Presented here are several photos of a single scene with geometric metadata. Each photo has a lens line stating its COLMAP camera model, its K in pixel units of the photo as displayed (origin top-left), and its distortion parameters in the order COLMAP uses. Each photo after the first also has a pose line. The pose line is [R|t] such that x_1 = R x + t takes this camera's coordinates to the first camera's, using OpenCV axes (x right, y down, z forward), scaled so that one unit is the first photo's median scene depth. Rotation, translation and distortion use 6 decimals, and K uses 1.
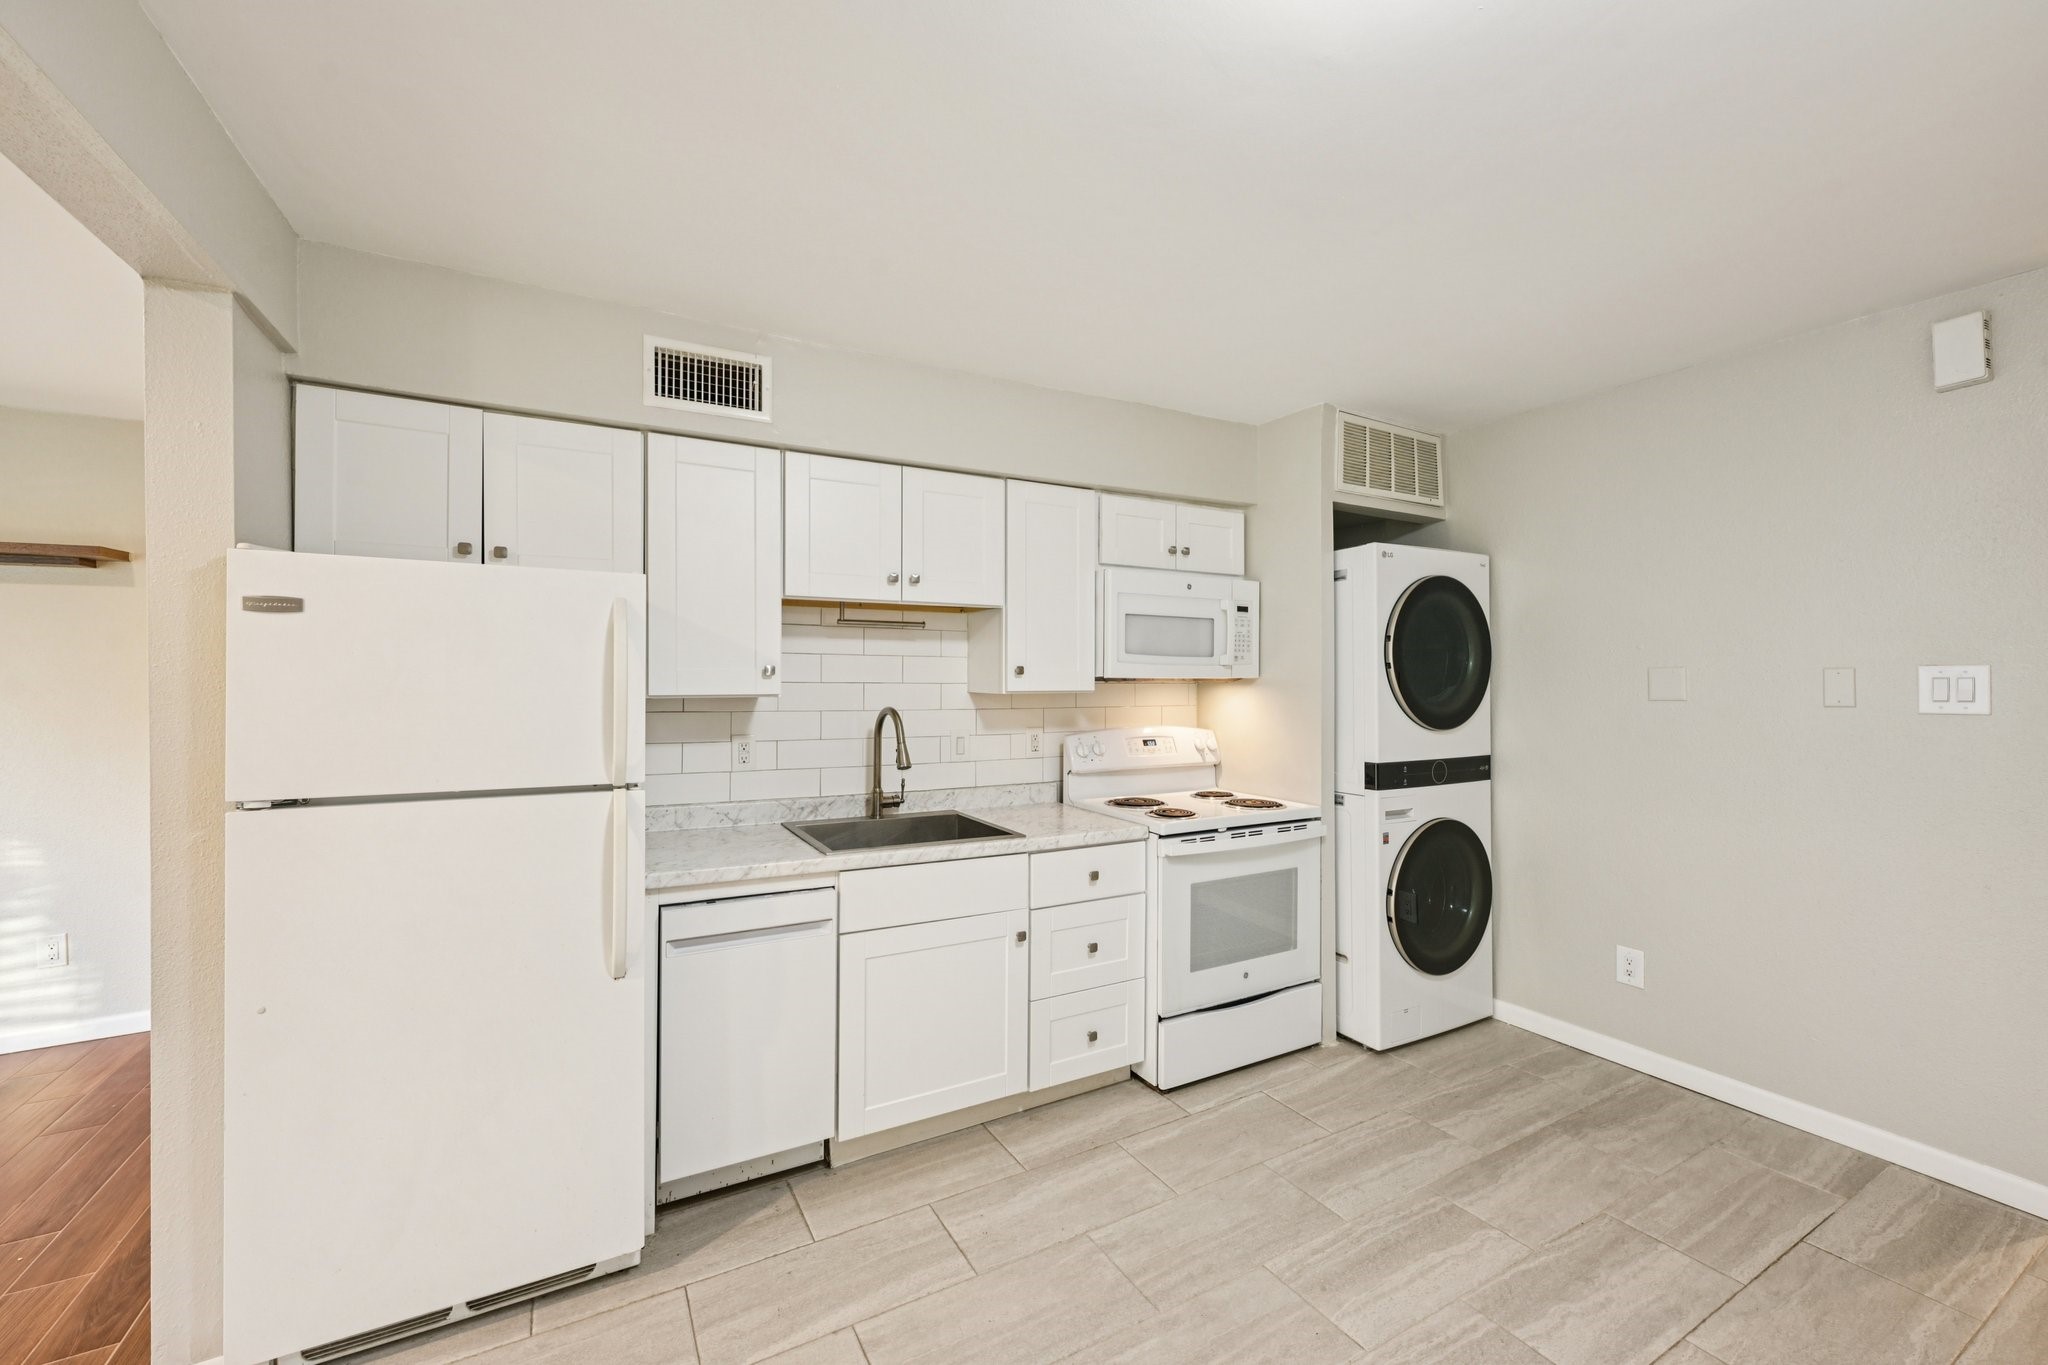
lens RADIAL K [[813.8, 0, 1023.1], [0, 813.8, 684.7], [0, 0, 1]] dist [-0.002229, 0.000477]
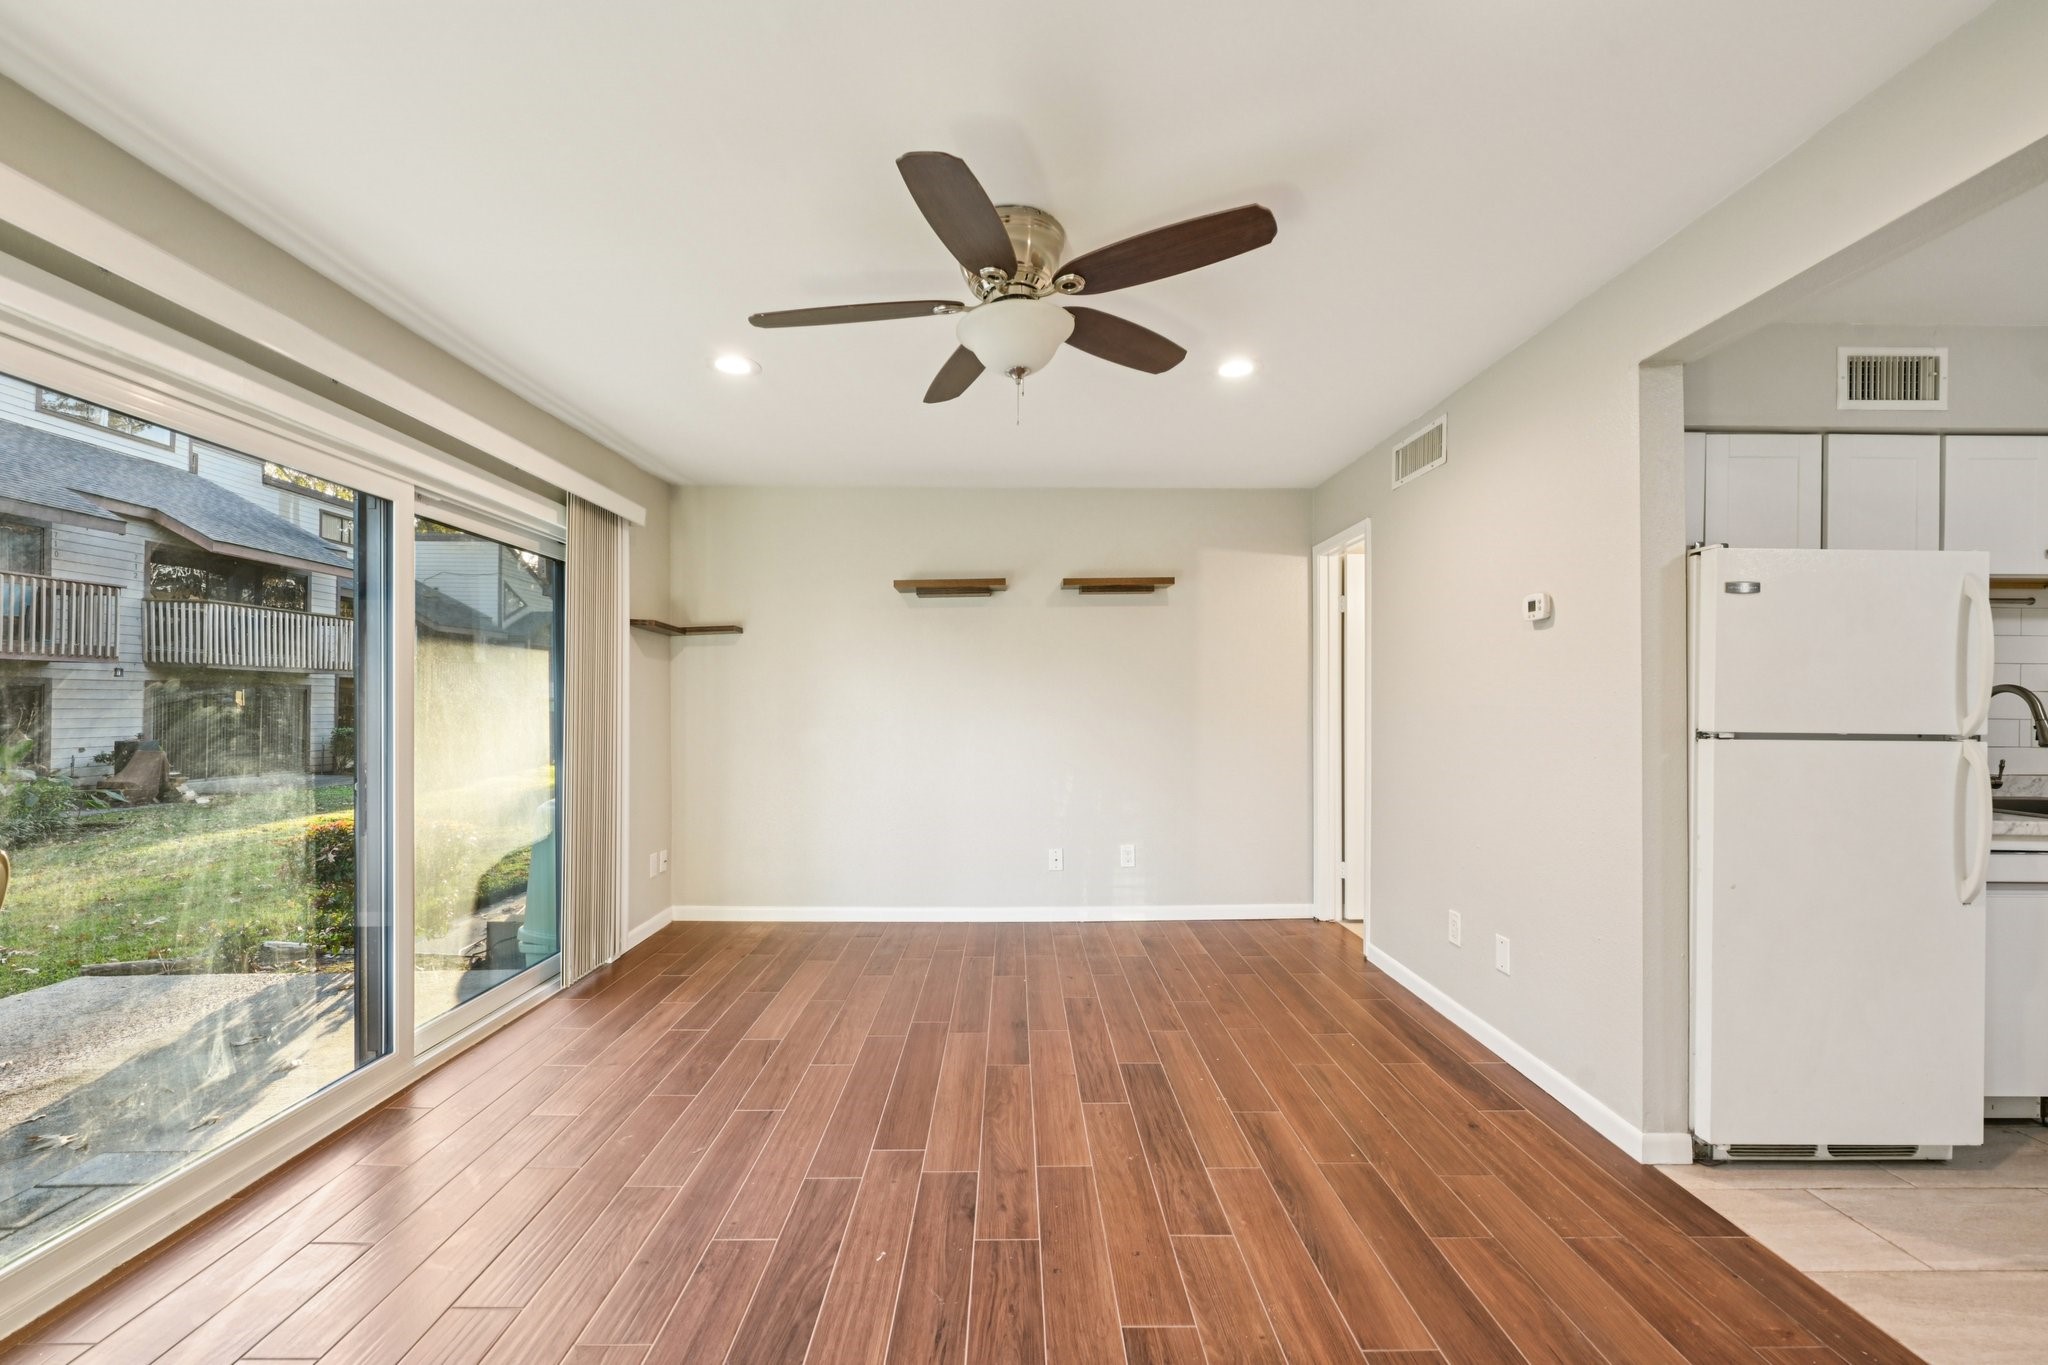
lens RADIAL K [[813.8, 0, 1023.2], [0, 813.8, 701.9], [0, 0, 1]] dist [-0.002229, 0.000477]
pose [[0.881373, 0.006741, -0.472372, -0.853074], [-0.005976, 0.999977, 0.003120, 0.059866], [0.472382, 0.000073, 0.881394, -0.485965]]
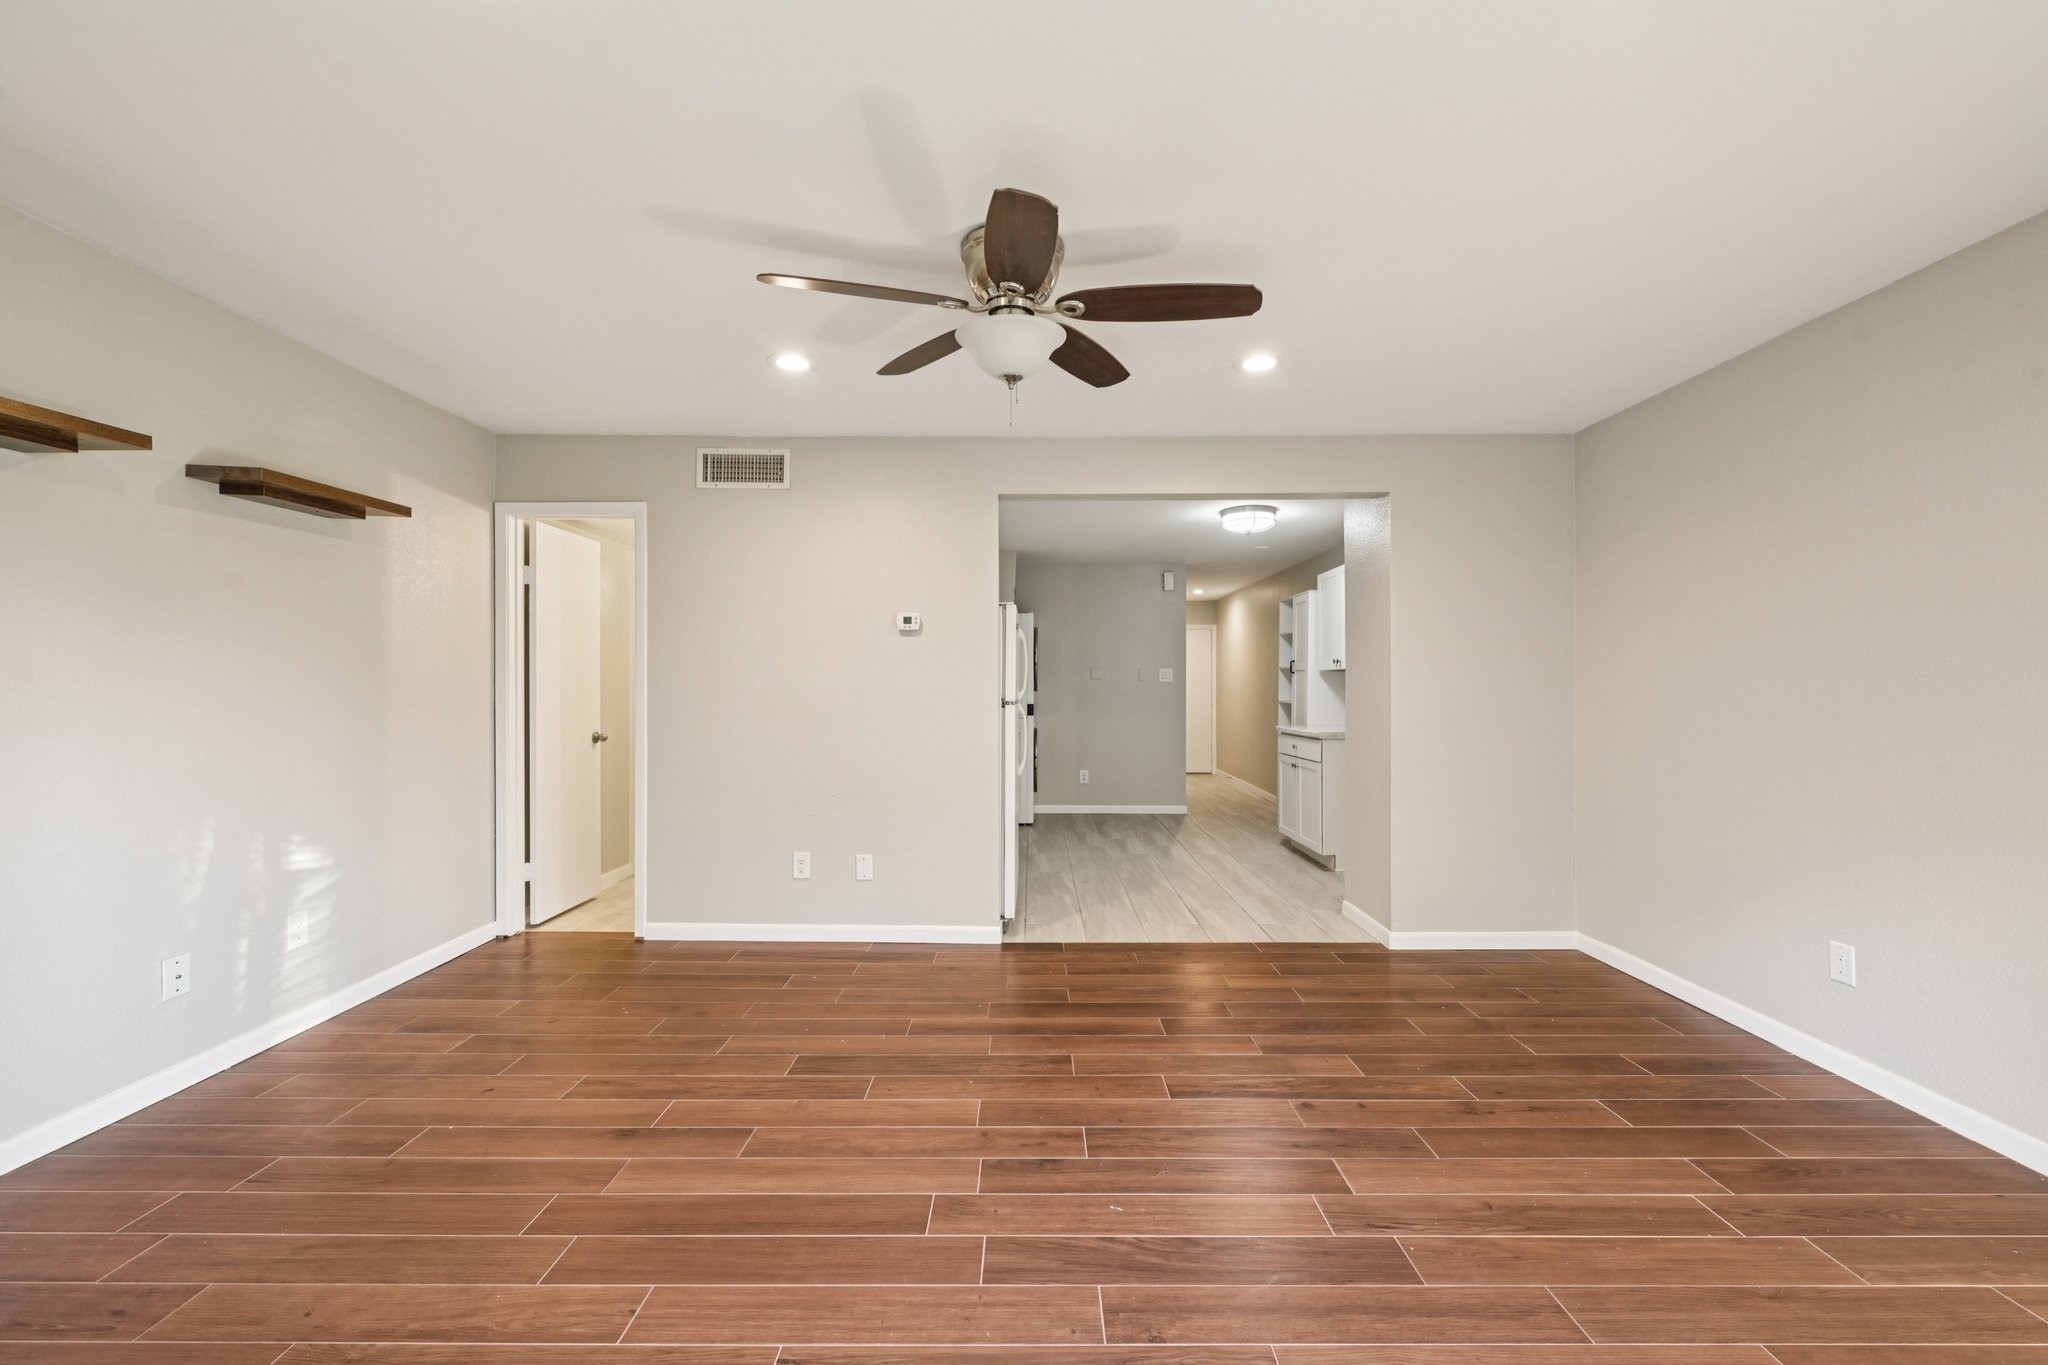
lens RADIAL K [[813.8, 0, 1022.7], [0, 813.8, 684.7], [0, 0, 1]] dist [-0.002229, 0.000477]
pose [[0.495432, 0.008853, 0.868602, -2.033031], [-0.003638, 0.999960, -0.008118, 0.071304], [-0.868639, 0.000862, 0.495444, -0.206352]]
